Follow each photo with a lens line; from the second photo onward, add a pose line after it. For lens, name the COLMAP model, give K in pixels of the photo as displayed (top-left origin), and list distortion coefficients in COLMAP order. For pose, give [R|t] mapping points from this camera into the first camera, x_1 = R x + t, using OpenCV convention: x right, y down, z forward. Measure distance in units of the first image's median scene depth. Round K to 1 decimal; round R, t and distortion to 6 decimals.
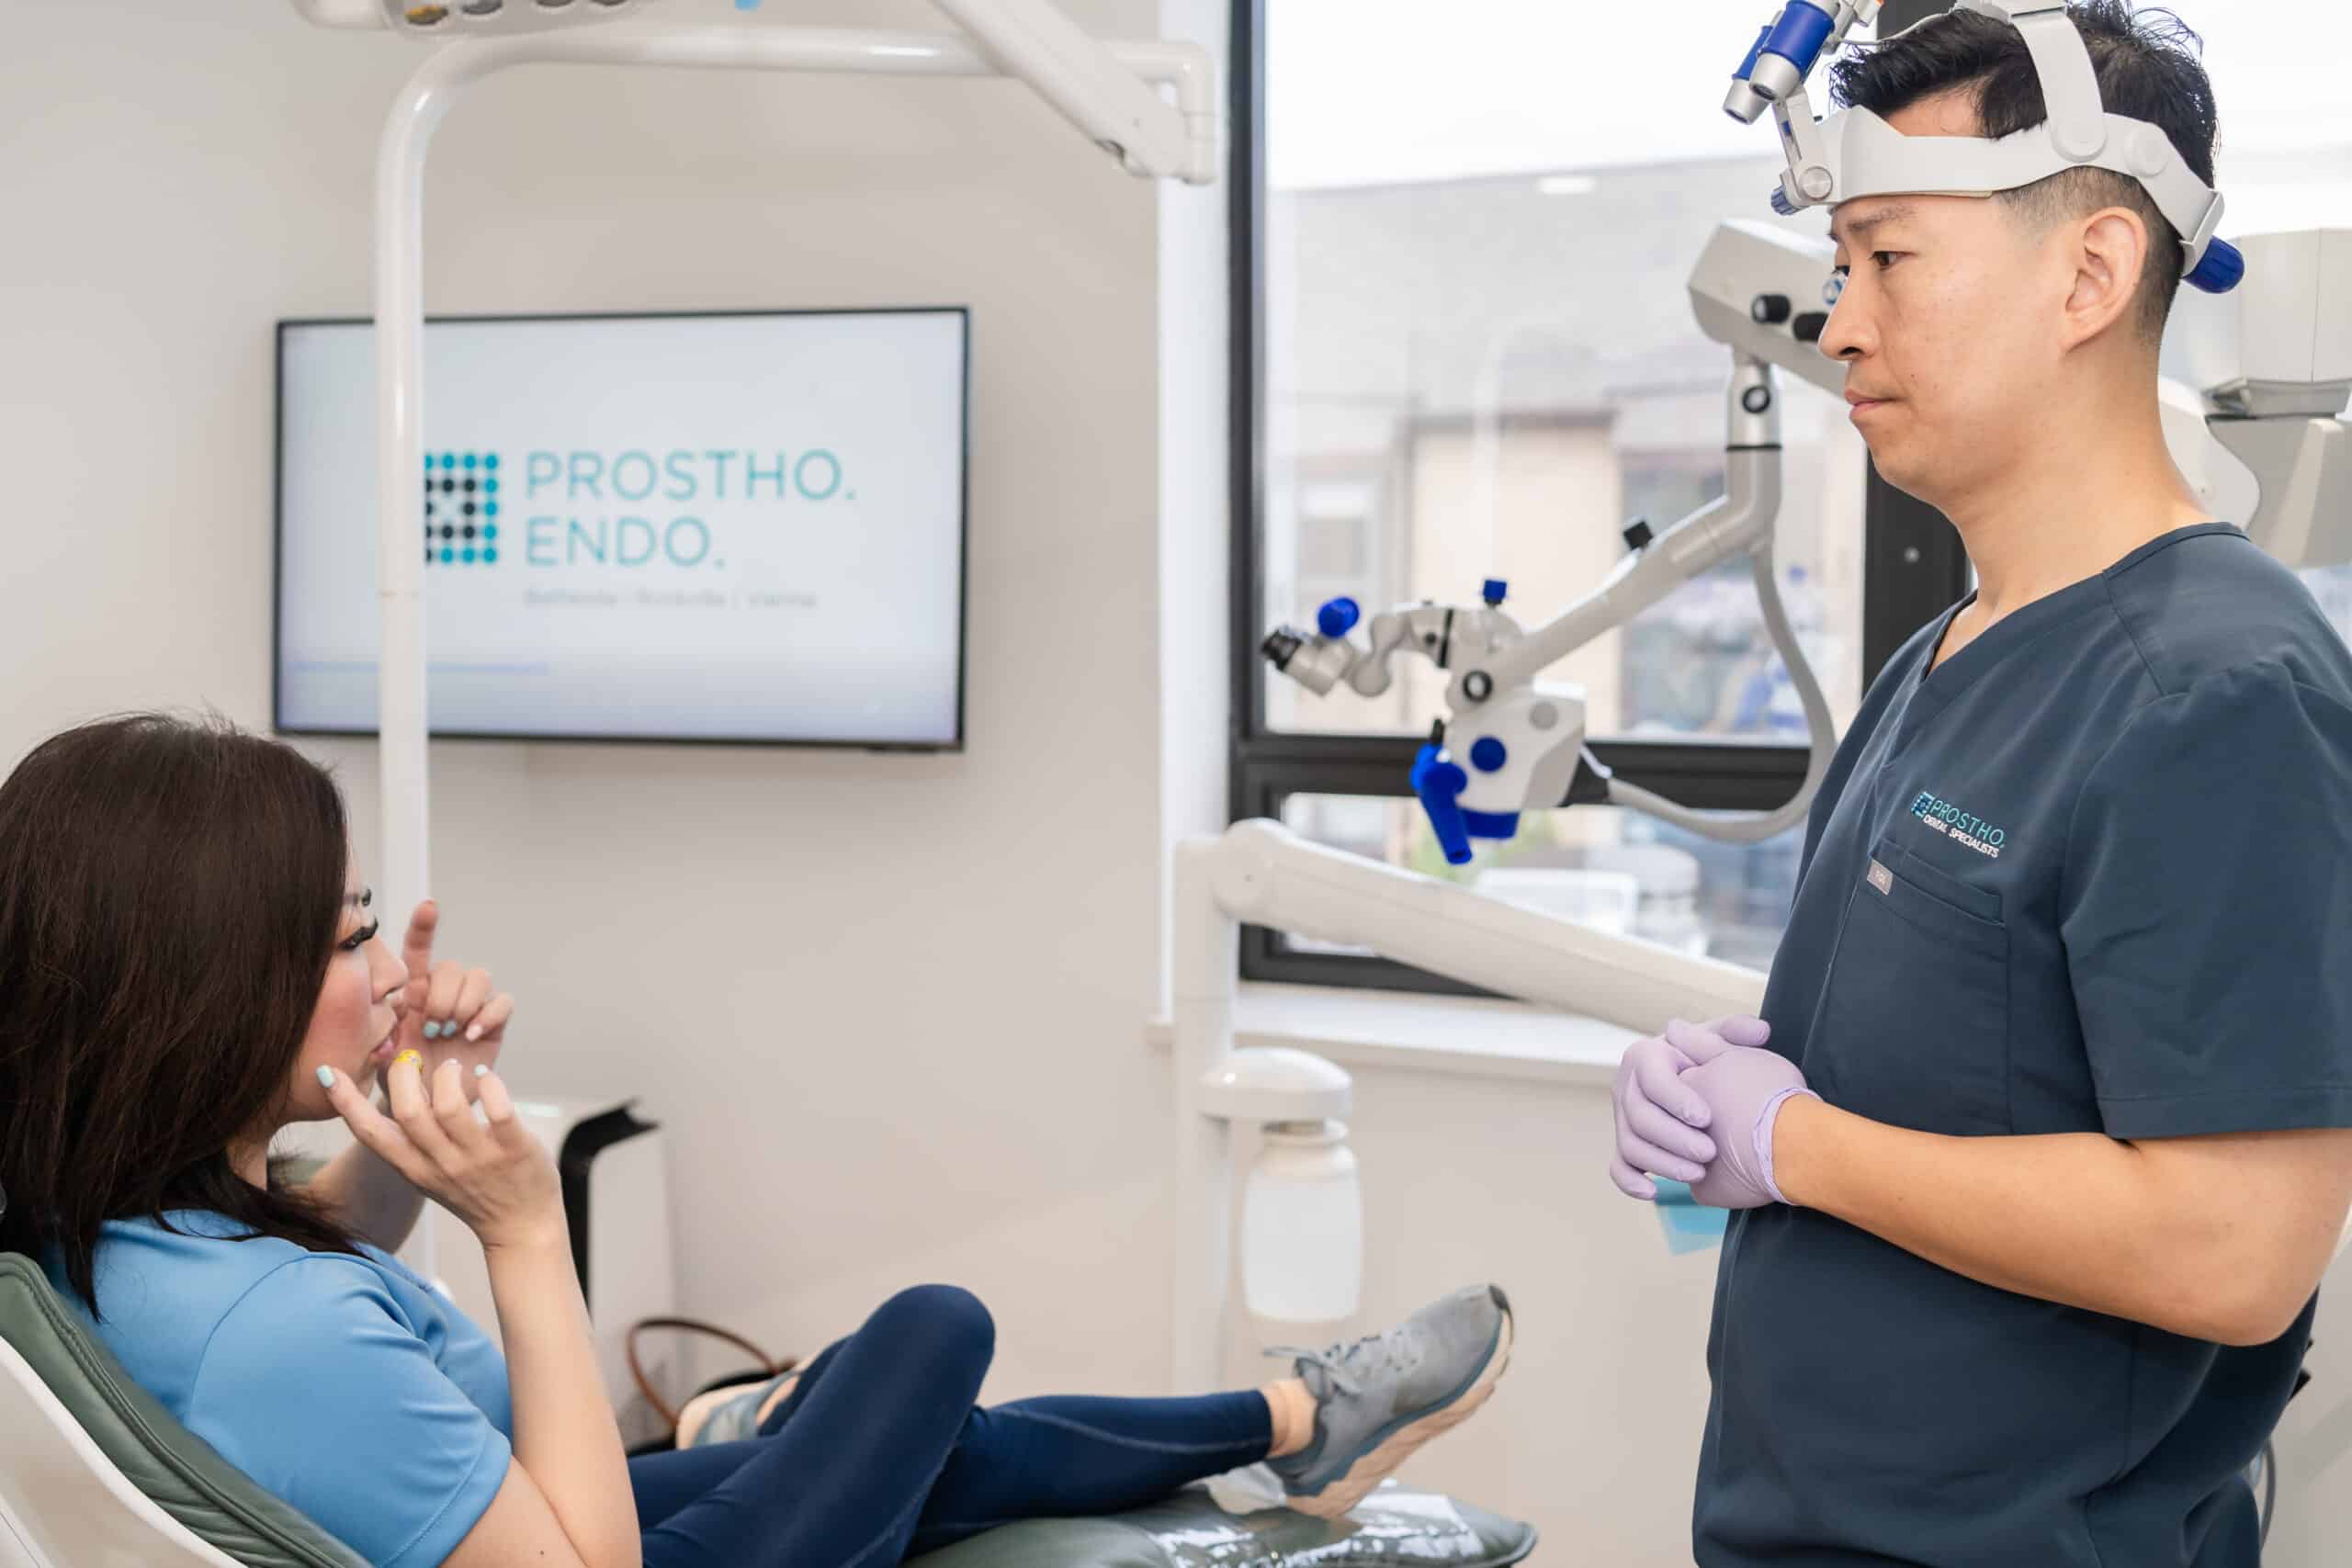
lens RADIAL K [[2481.1, 0, 1180.0], [0, 2481.1, 742.0], [0, 0, 1]] dist [-0.011565, 0.028057]
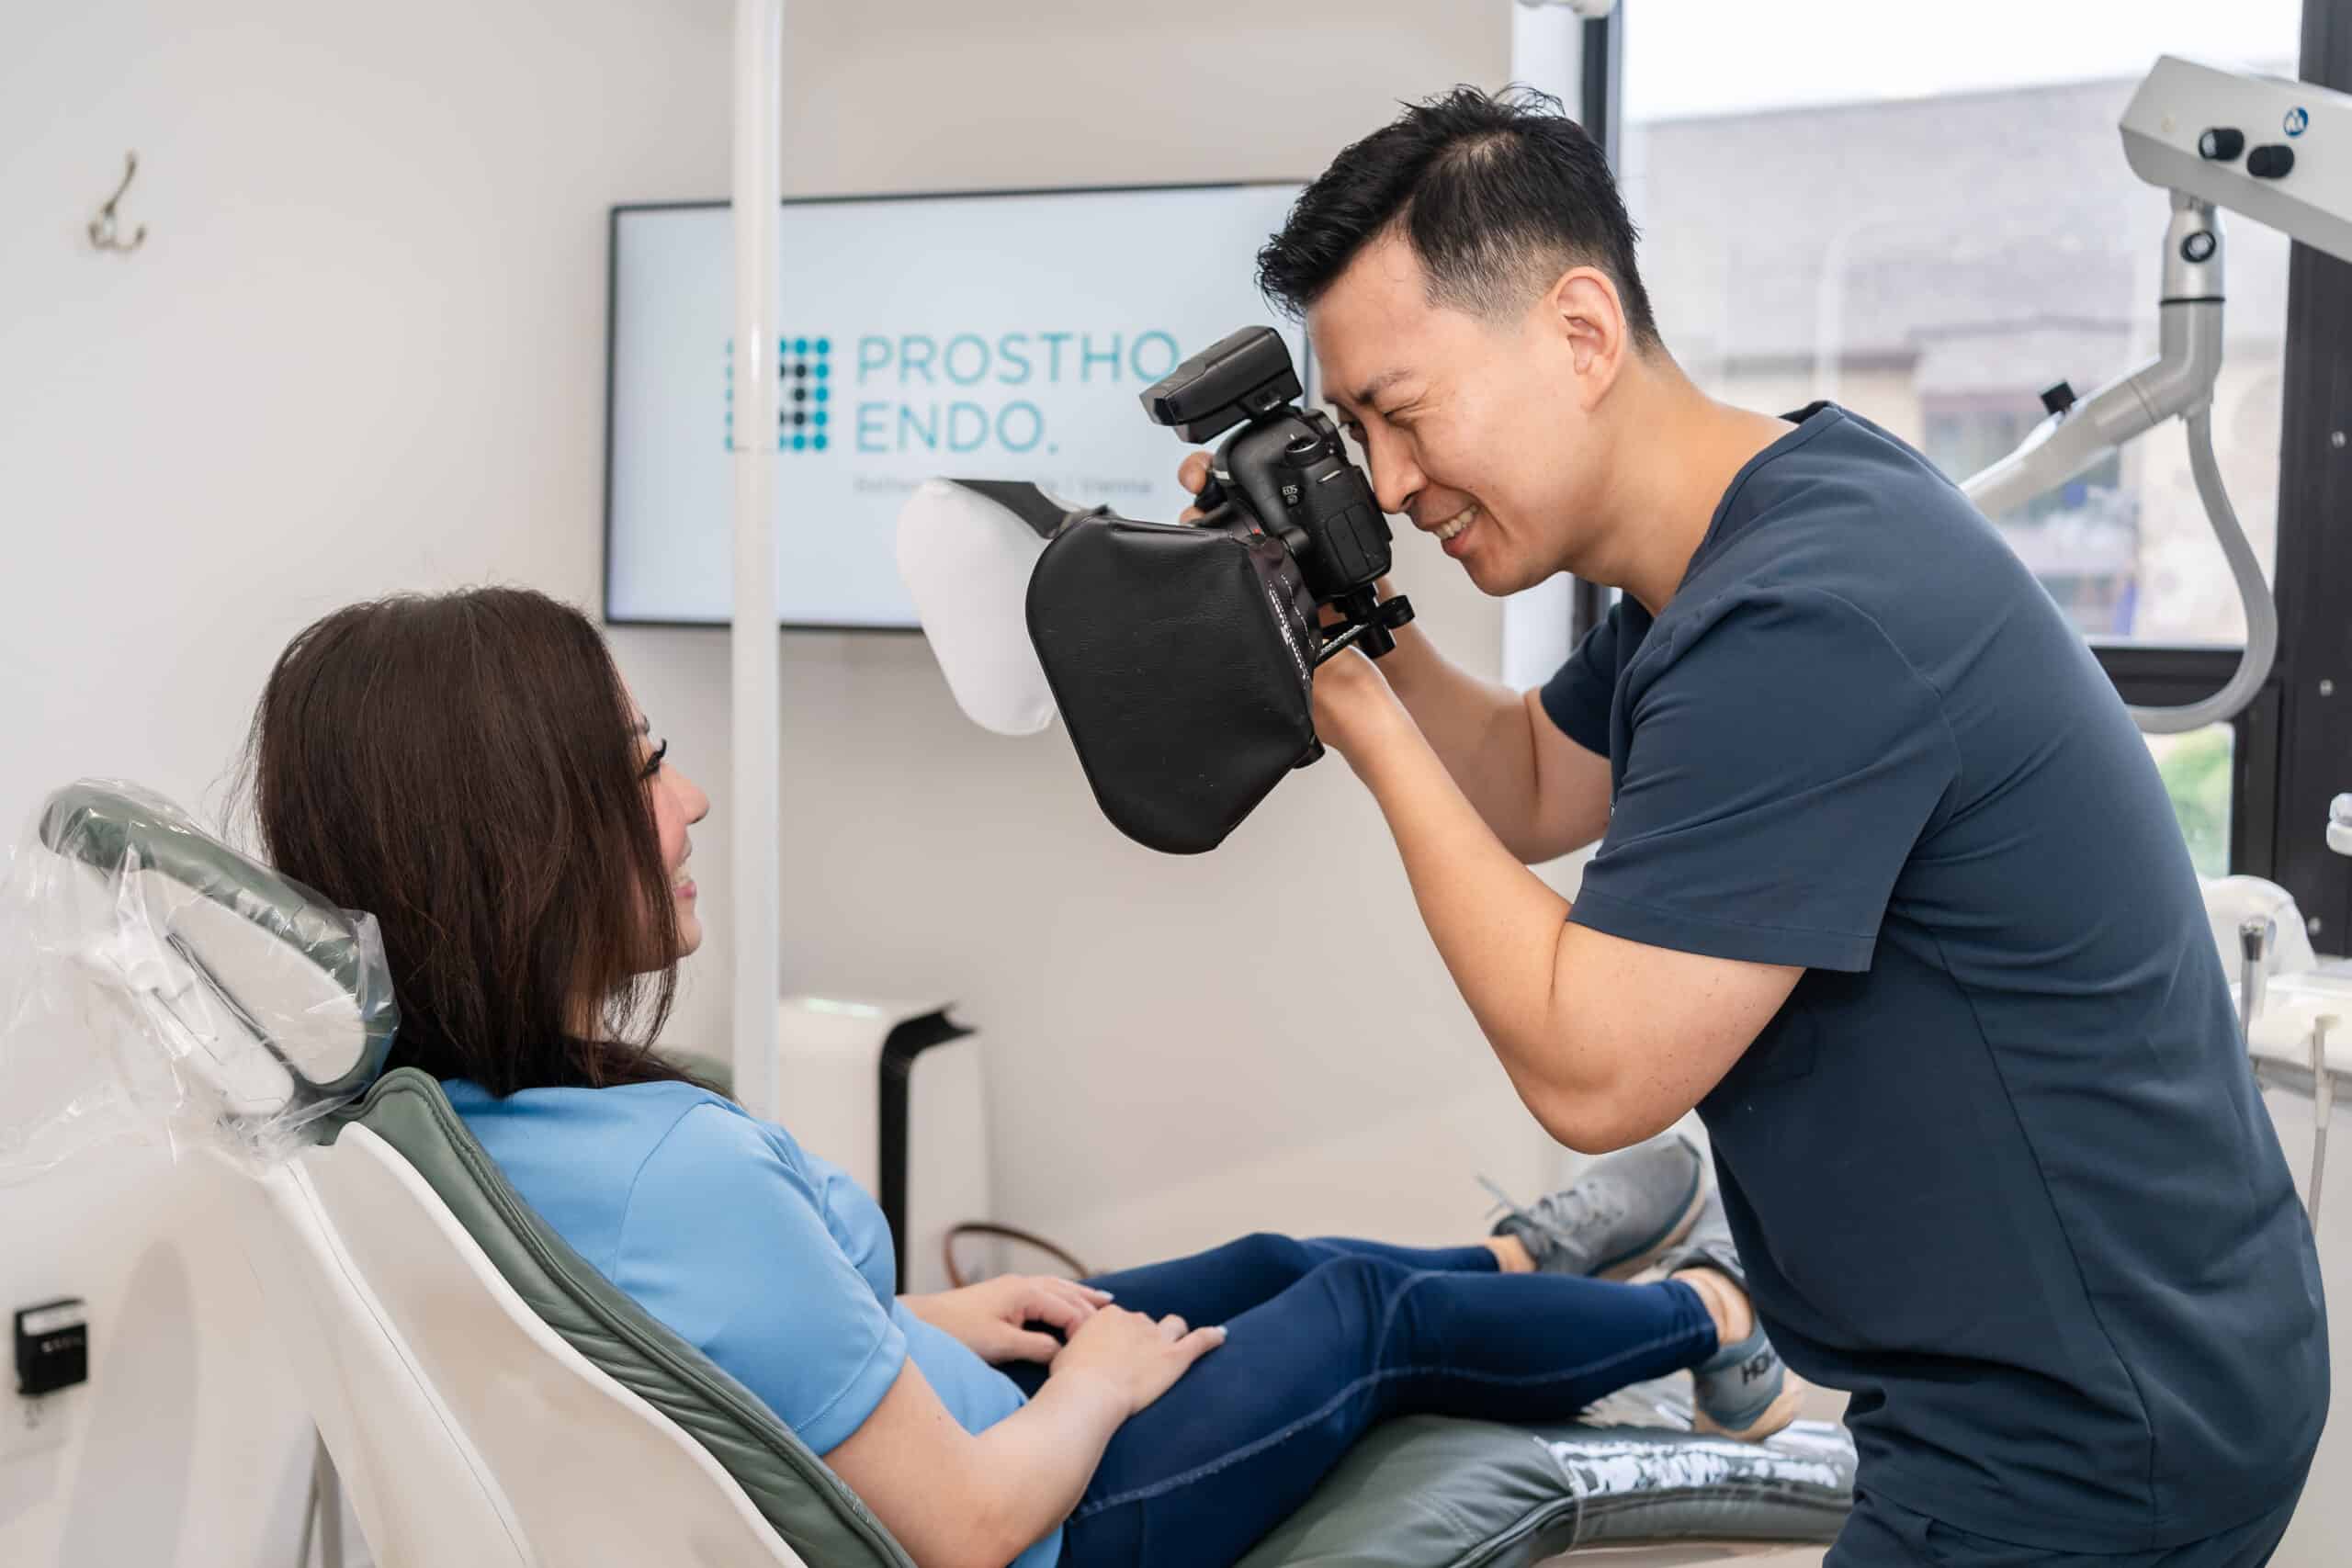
lens RADIAL K [[2473.5, 0, 1176.0], [0, 2473.5, 784.0], [0, 0, 1]] dist [-0.017668, -0.002335]
pose [[0.994395, 0.016368, -0.104452, -0.034161], [-0.013021, 0.999382, 0.032638, 0.026931], [0.104922, -0.031095, 0.993994, 0.036952]]
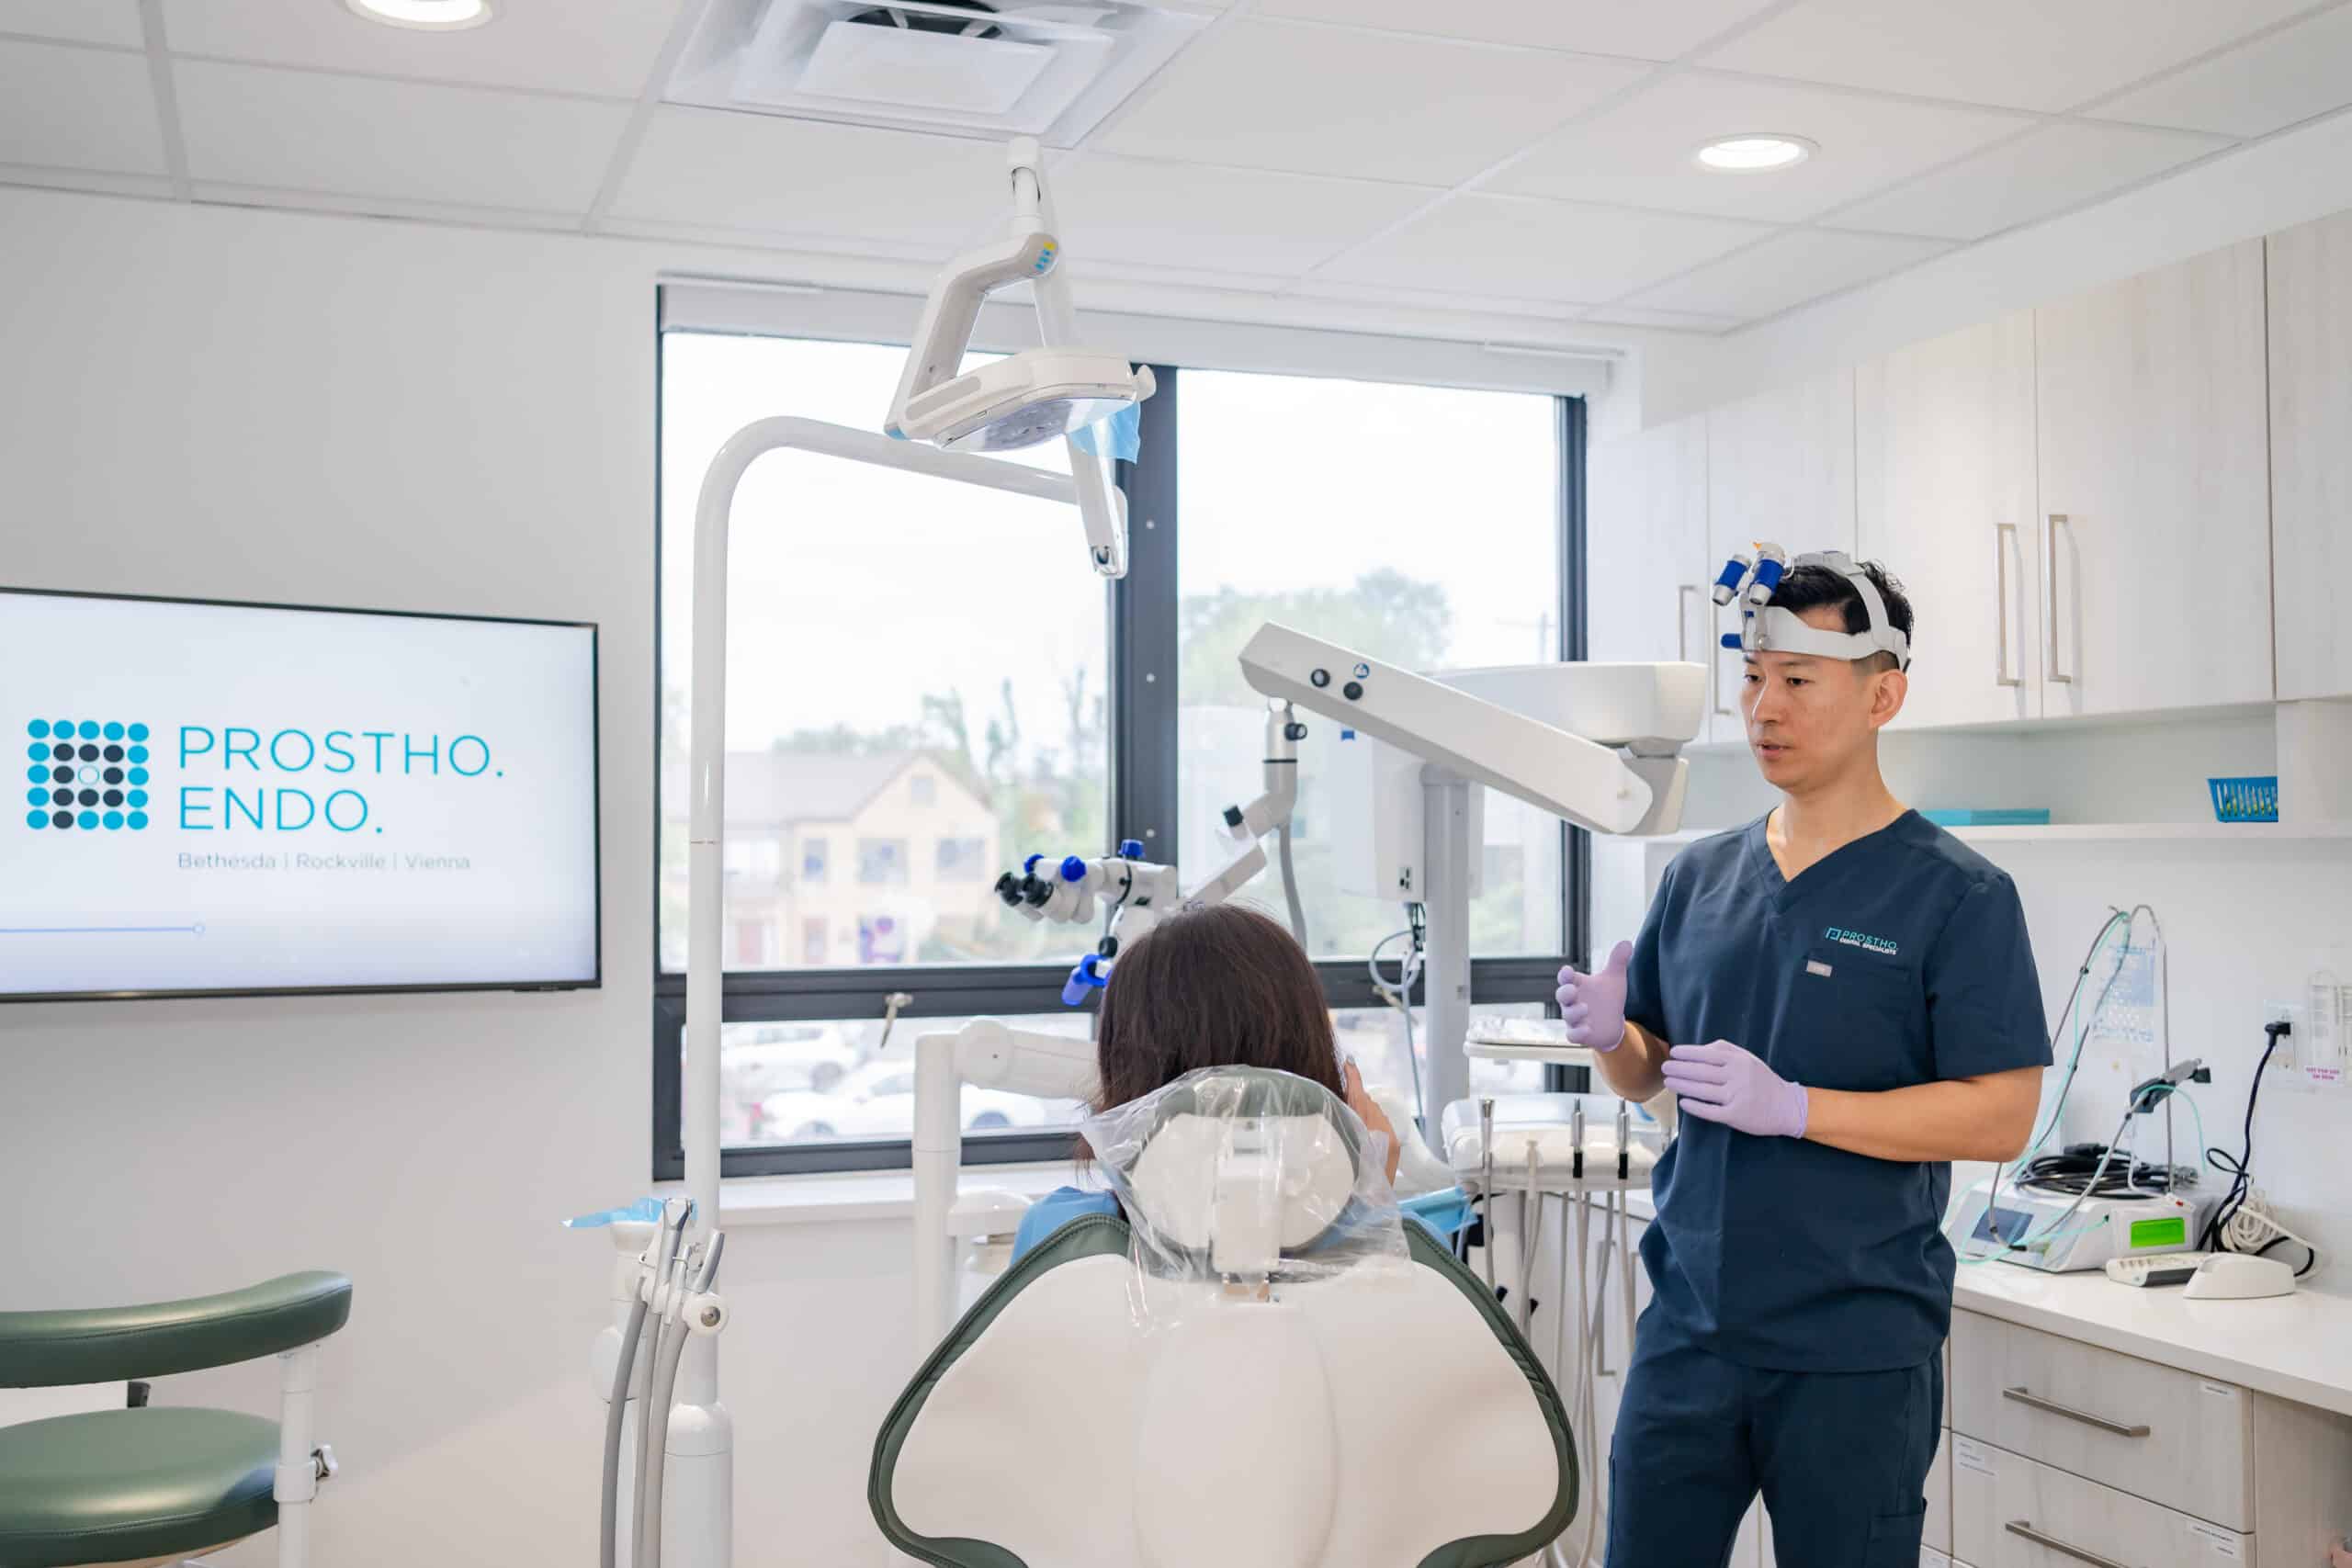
lens RADIAL K [[2404.2, 0, 1176.0], [0, 2404.2, 784.0], [0, 0, 1]] dist [0.010585, 0.008261]
pose [[0.701210, 0.023270, 0.712574, -0.712027], [0.049636, 0.995449, -0.081352, 0.014240], [-0.711224, 0.092414, 0.696864, -0.024299]]
